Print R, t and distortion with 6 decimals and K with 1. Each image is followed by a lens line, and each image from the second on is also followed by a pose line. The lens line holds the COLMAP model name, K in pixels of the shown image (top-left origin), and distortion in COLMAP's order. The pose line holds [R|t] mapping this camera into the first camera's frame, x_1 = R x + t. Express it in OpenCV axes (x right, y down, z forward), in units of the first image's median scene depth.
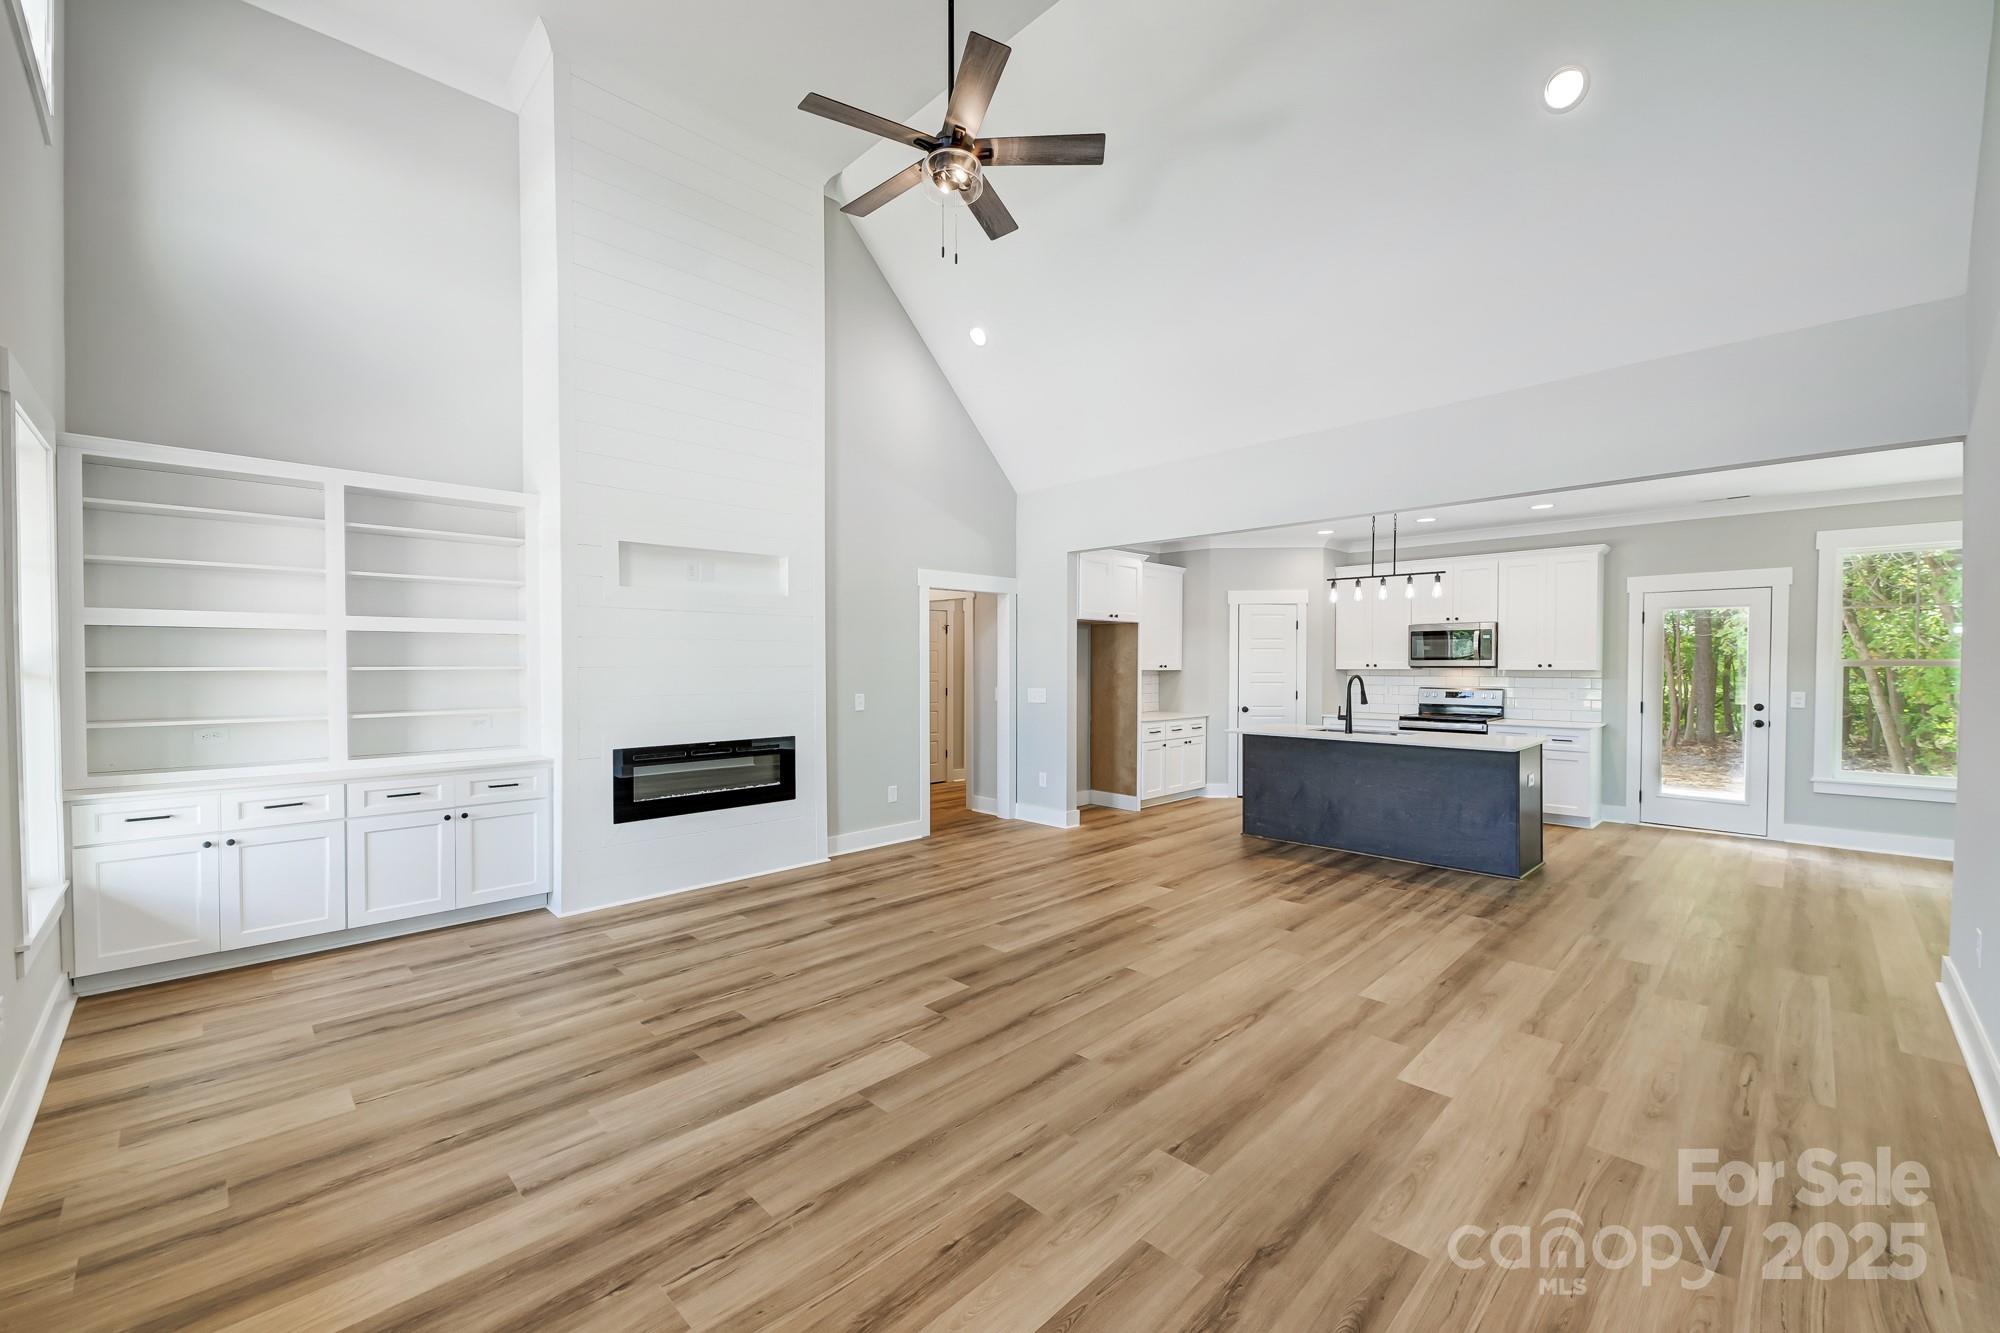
lens RADIAL K [[798.1, 0, 1007.0], [0, 798.1, 673.4], [0, 0, 1]] dist [0.009379, -0.006181]
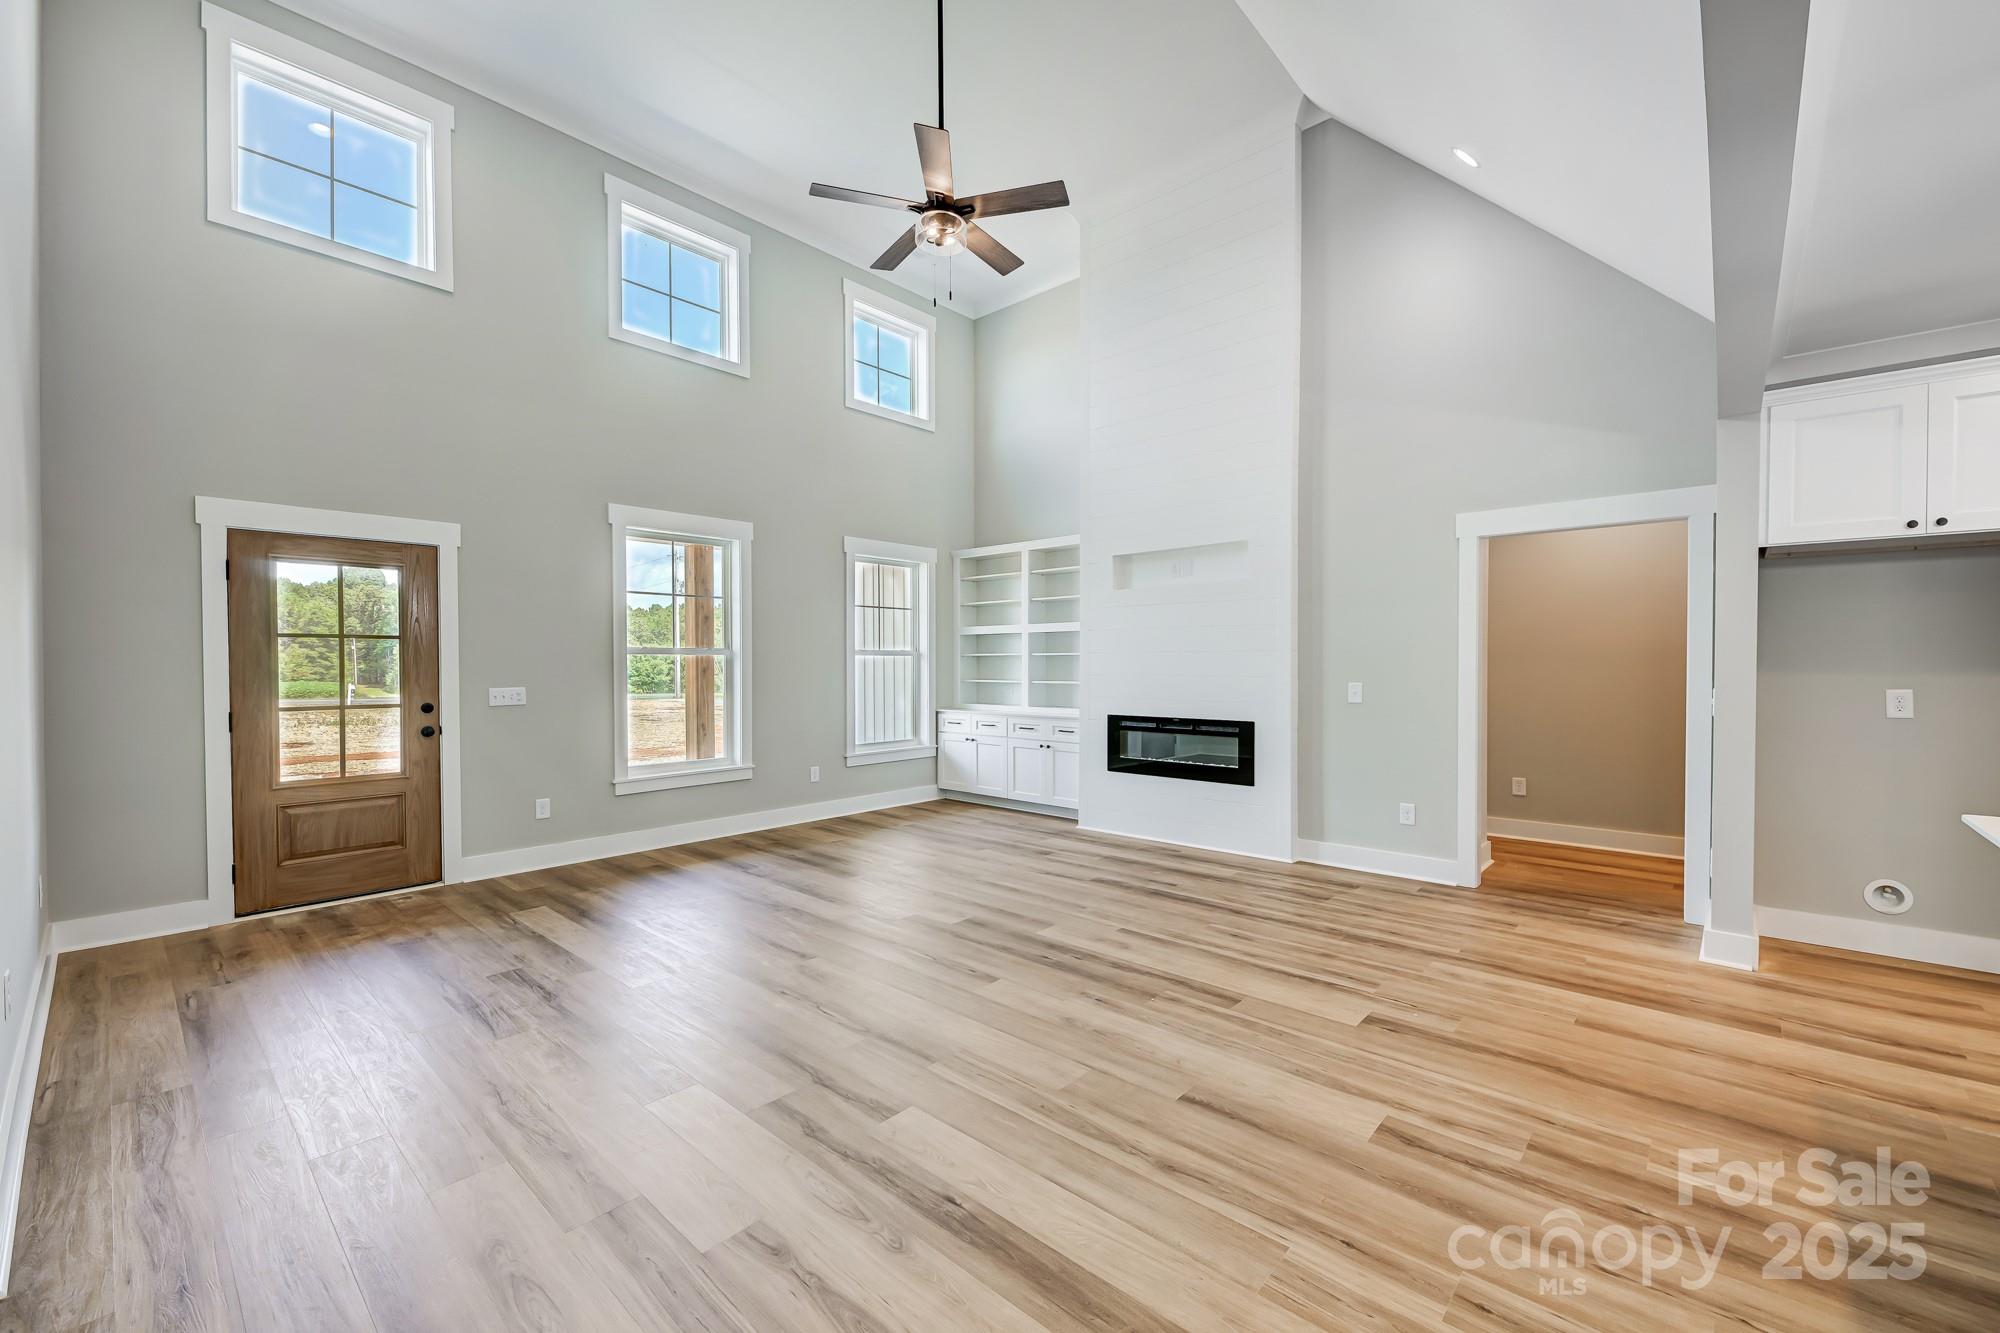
lens RADIAL K [[798.1, 0, 989.6], [0, 798.1, 675.6], [0, 0, 1]] dist [0.009379, -0.006181]
pose [[0.040919, 0.016565, -0.999025, 0.849832], [-0.010769, 0.999812, 0.016137, 0.012098], [0.999104, 0.010098, 0.041090, 0.778407]]
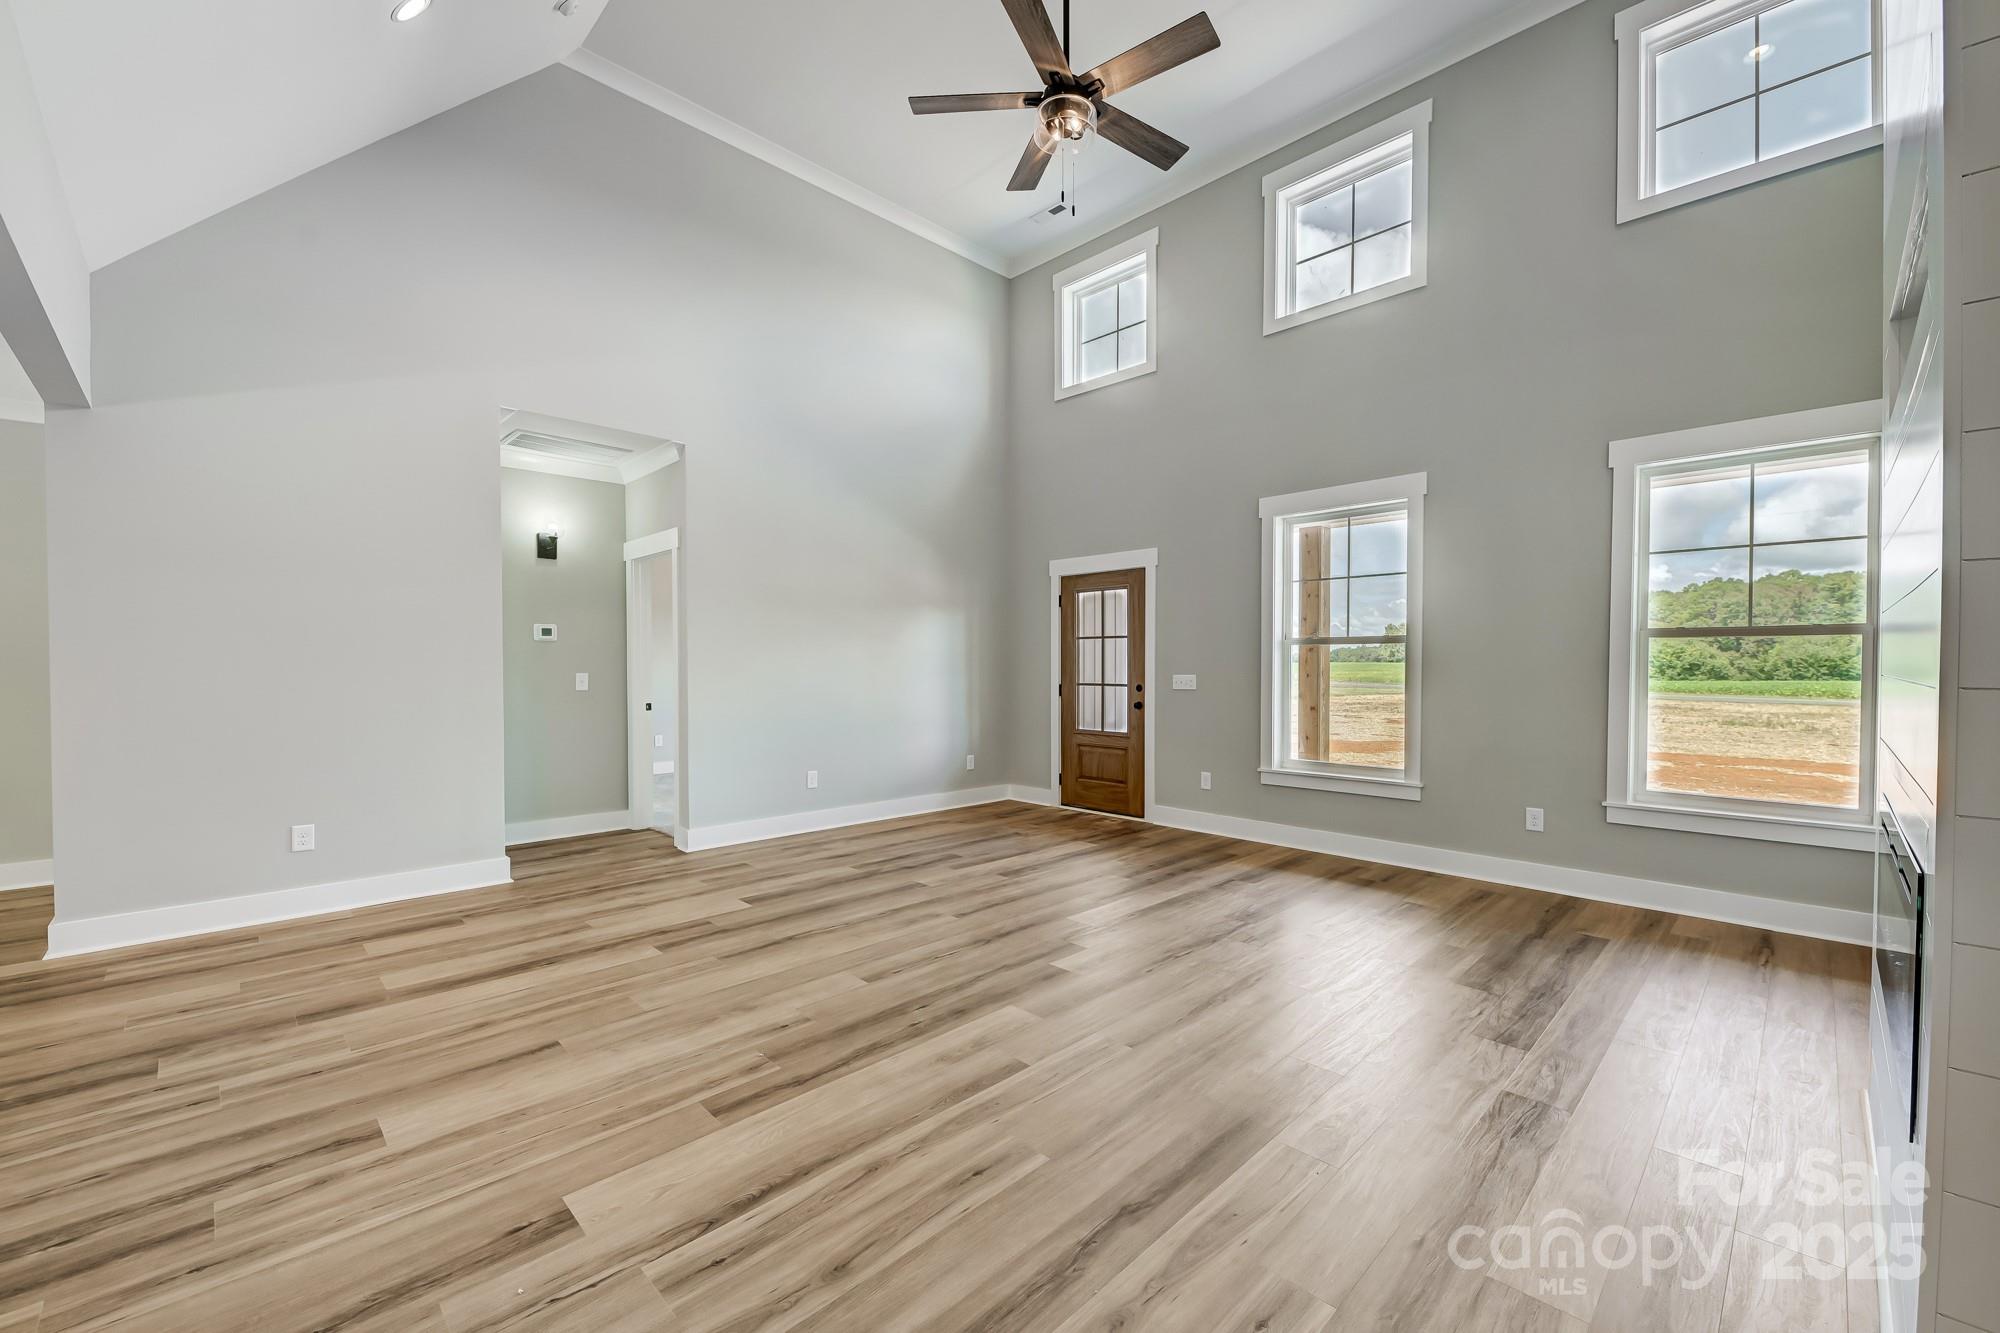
lens RADIAL K [[798.1, 0, 1011.2], [0, 798.1, 668.8], [0, 0, 1]] dist [0.009379, -0.006181]
pose [[-0.999999, 0.001133, 0.000469, -0.002431], [0.001142, 0.999790, 0.020457, 0.015944], [-0.000445, 0.020458, -0.999791, 1.507784]]
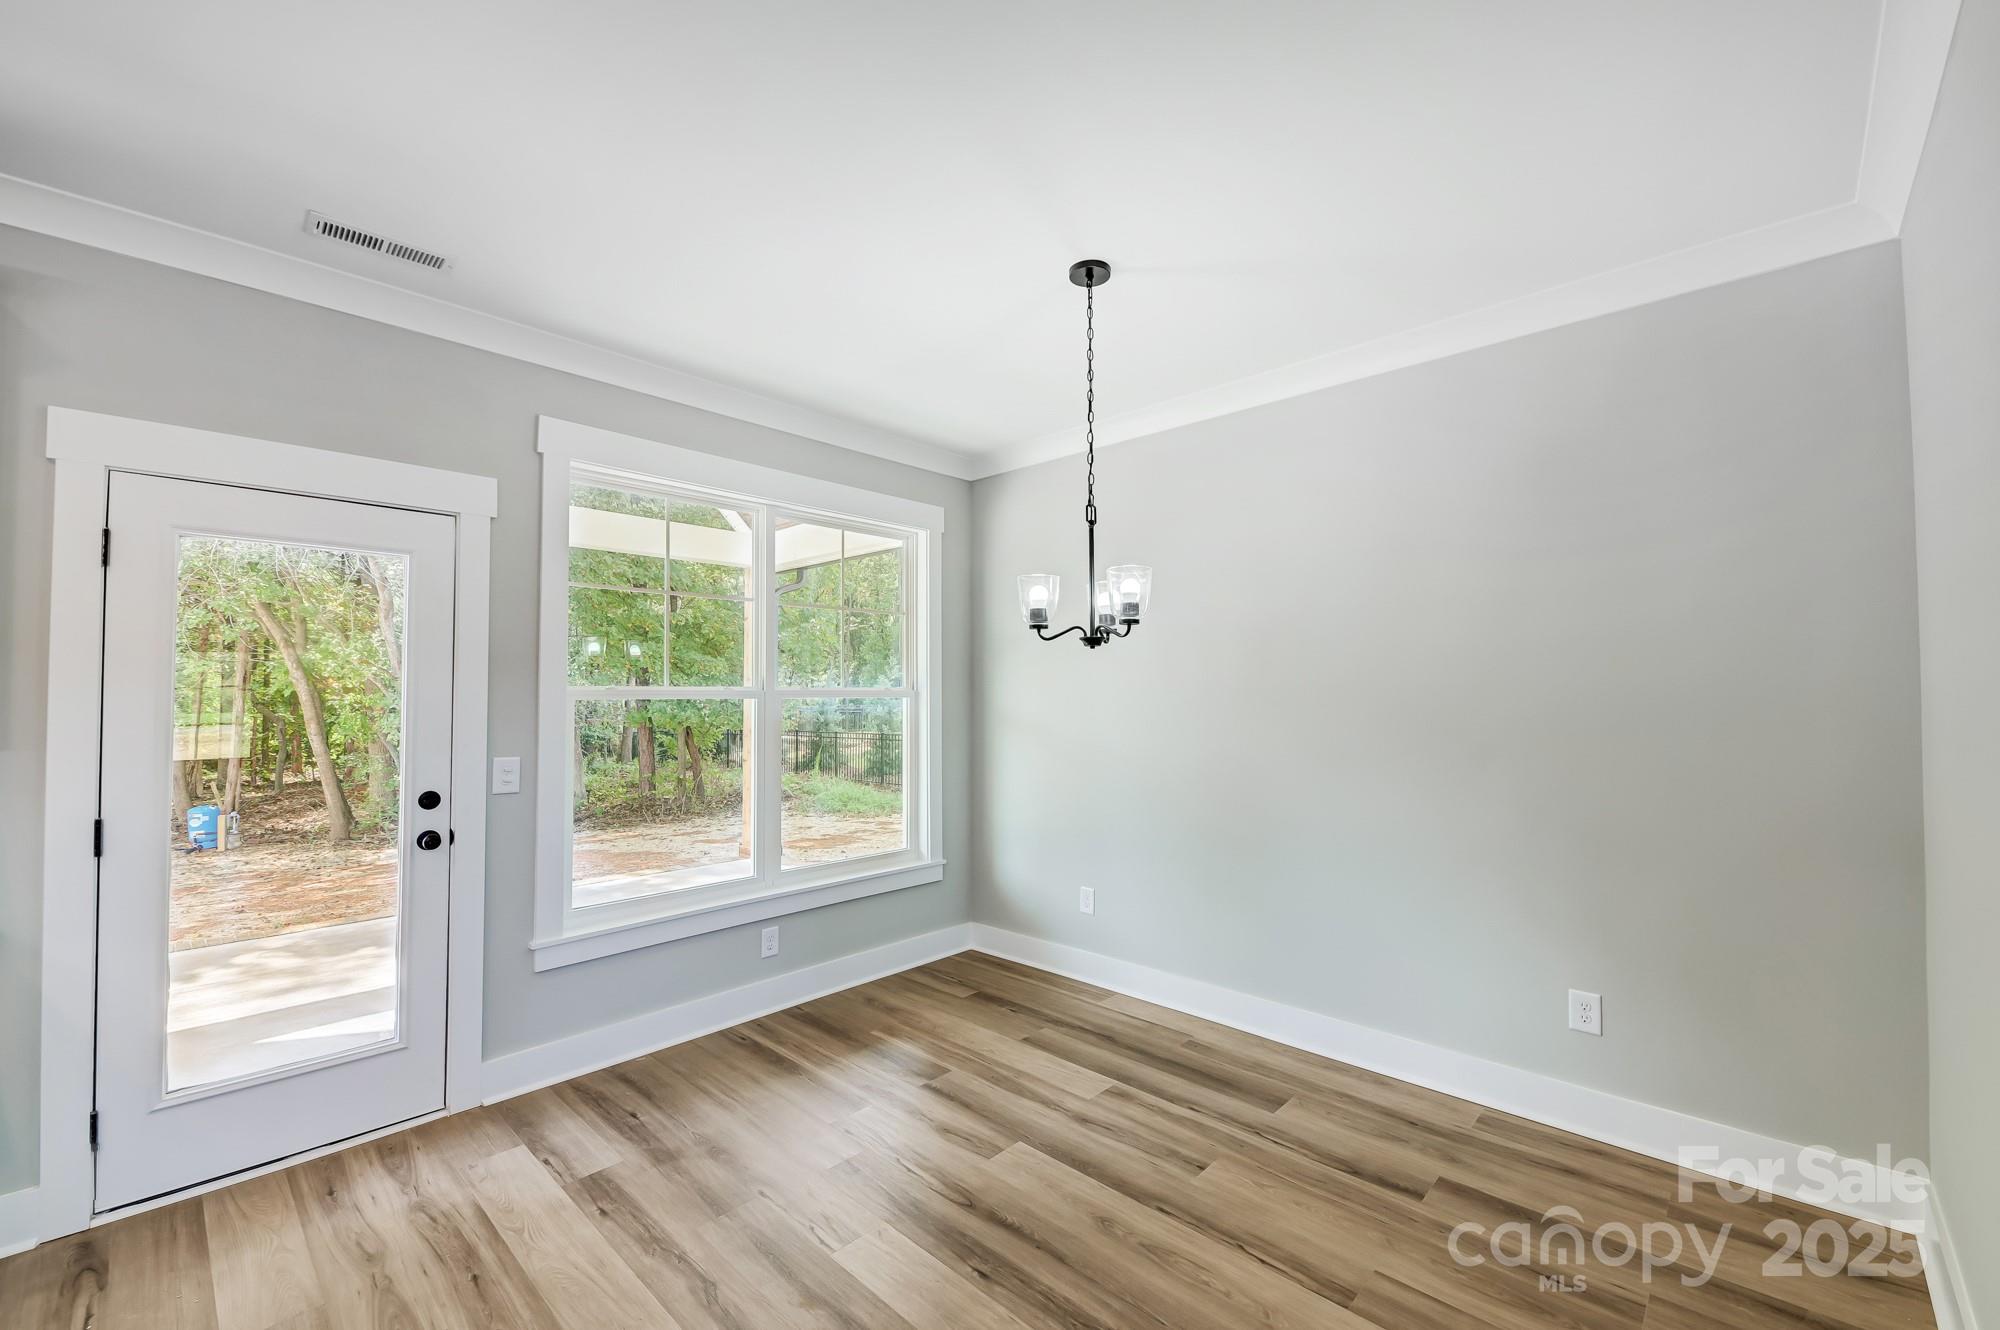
lens RADIAL K [[805.1, 0, 989.3], [0, 805.1, 677.9], [0, 0, 1]] dist [0.006412, -0.005109]
pose [[-0.015199, 0.020458, 0.999675, 0.734904], [0.014329, 0.999692, -0.020241, -0.011330], [-0.999782, 0.014017, -0.015487, 1.019972]]
